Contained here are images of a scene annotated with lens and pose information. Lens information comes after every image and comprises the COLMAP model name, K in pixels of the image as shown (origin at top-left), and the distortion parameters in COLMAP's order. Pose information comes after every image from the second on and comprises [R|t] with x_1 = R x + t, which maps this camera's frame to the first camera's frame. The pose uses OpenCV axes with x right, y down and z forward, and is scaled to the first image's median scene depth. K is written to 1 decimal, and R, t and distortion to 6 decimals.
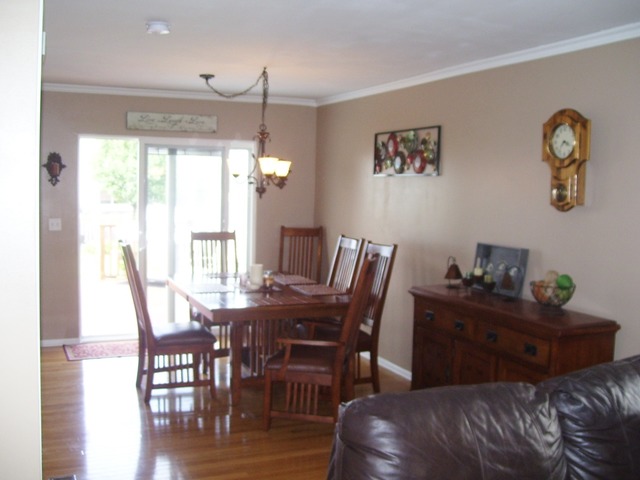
lens RADIAL K [[678.4, 0, 320.0], [0, 678.4, 240.0], [0, 0, 1]] dist [-0.192515, 0.148902]
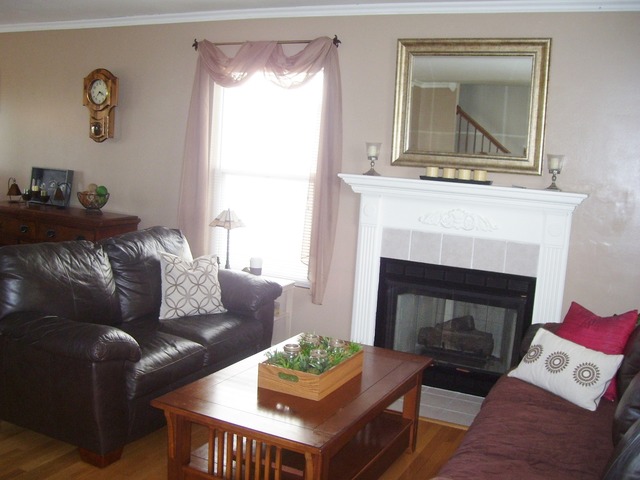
lens RADIAL K [[678.4, 0, 320.0], [0, 678.4, 240.0], [0, 0, 1]] dist [-0.192515, 0.148902]
pose [[0.768765, -0.061864, 0.636532, -0.181799], [0.003885, 0.995744, 0.092083, 0.036130], [-0.639519, -0.068317, 0.765734, -0.392905]]
